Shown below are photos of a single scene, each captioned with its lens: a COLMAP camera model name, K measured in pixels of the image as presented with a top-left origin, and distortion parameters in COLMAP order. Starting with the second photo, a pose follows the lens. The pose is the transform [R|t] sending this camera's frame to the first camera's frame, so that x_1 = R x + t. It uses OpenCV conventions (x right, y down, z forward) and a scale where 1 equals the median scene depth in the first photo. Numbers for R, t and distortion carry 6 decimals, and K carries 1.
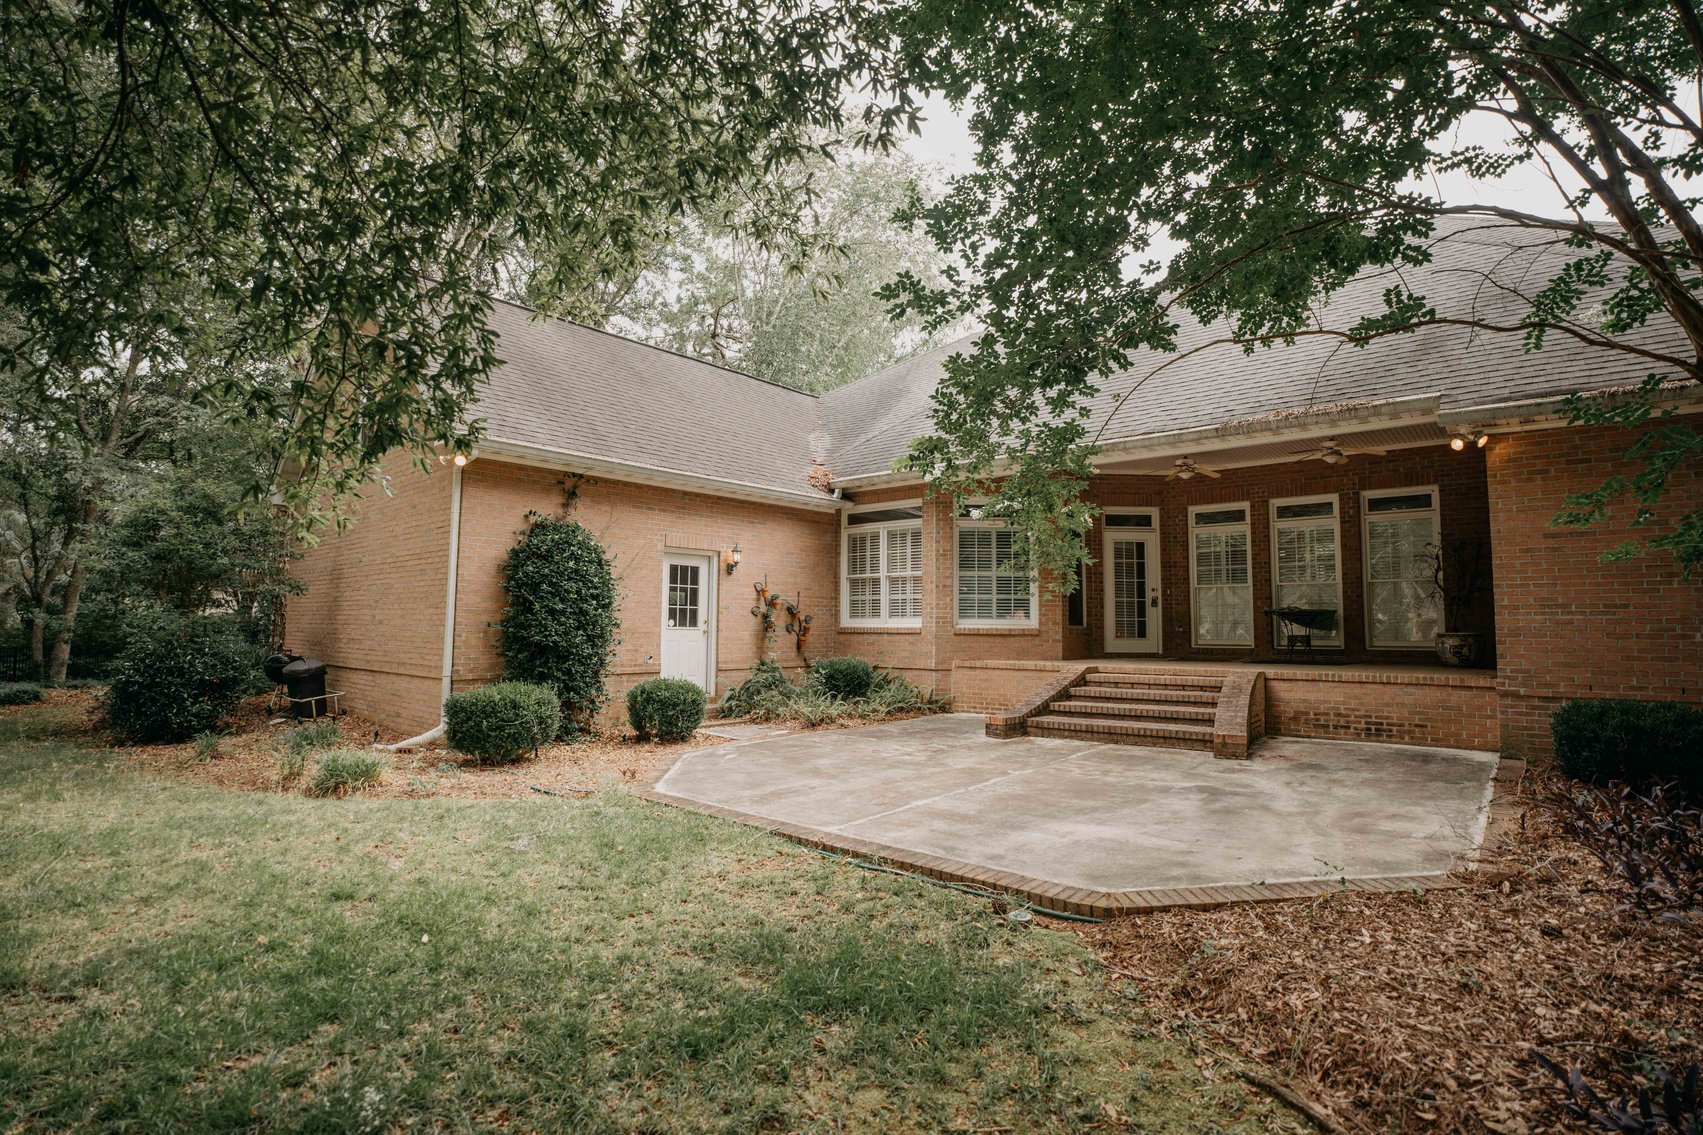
lens RADIAL K [[830.1, 0, 844.9], [0, 830.1, 561.7], [0, 0, 1]] dist [-0.076176, 0.023691]
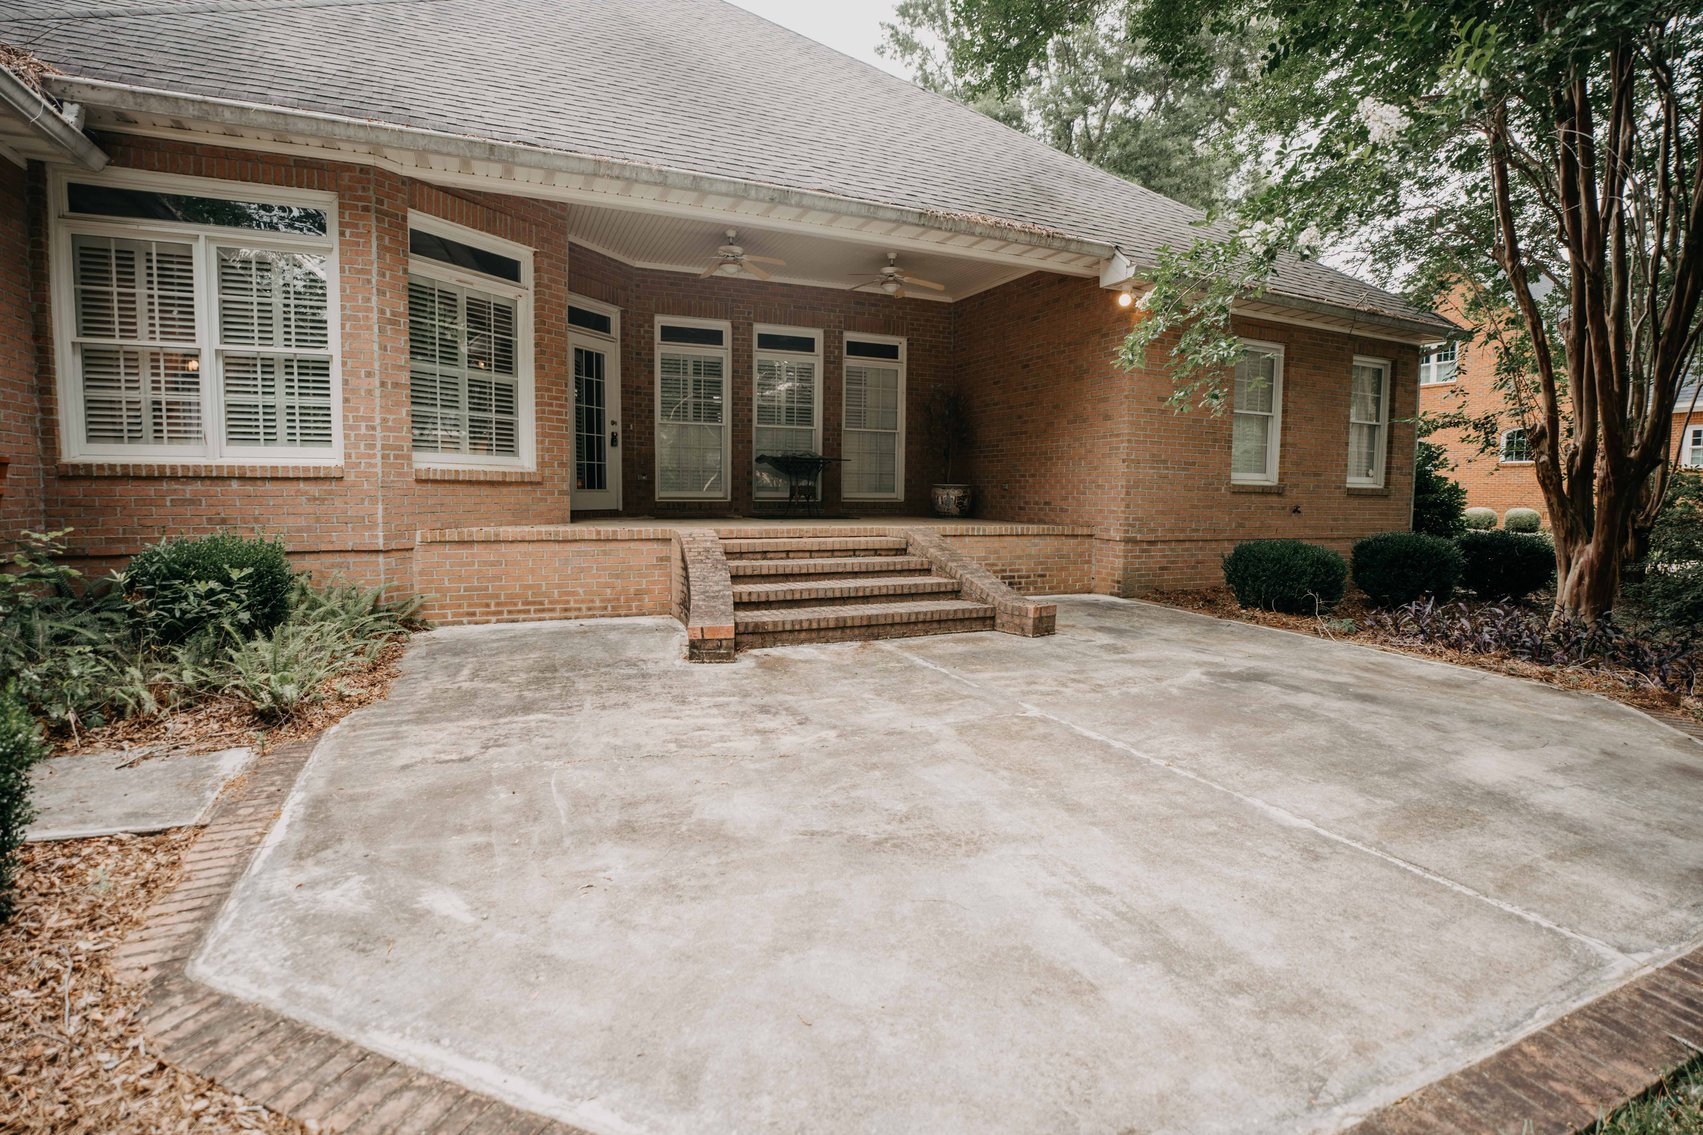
lens RADIAL K [[830.1, 0, 844.9], [0, 830.1, 561.7], [0, 0, 1]] dist [-0.076176, 0.023691]
pose [[0.416099, -0.079418, 0.905844, -0.211291], [-0.081247, 0.988947, 0.124025, 0.050095], [-0.905682, -0.125204, 0.405048, 0.515867]]
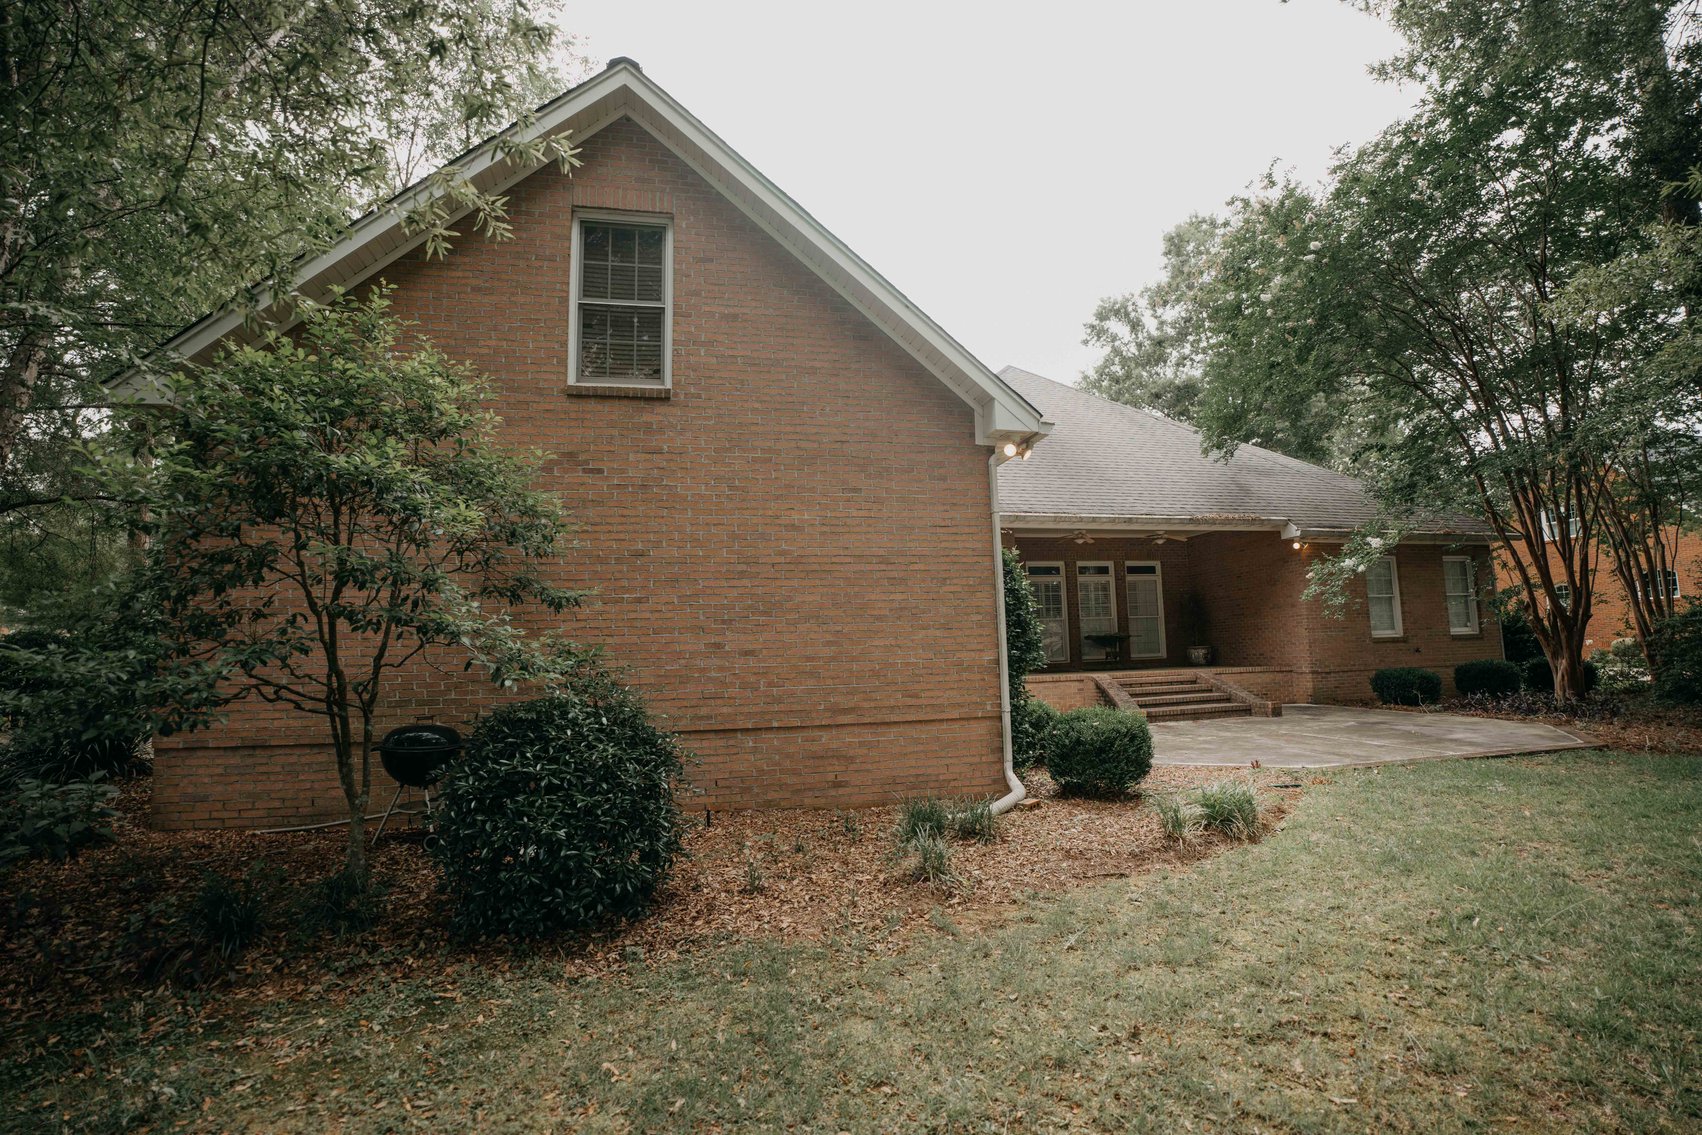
lens RADIAL K [[829.6, 0, 844.4], [0, 829.6, 561.7], [0, 0, 1]] dist [-0.076176, 0.023691]
pose [[0.575386, 0.073203, 0.814599, -0.892625], [-0.032127, 0.997241, -0.066923, 0.036530], [-0.817250, 0.012336, 0.576151, 0.455884]]
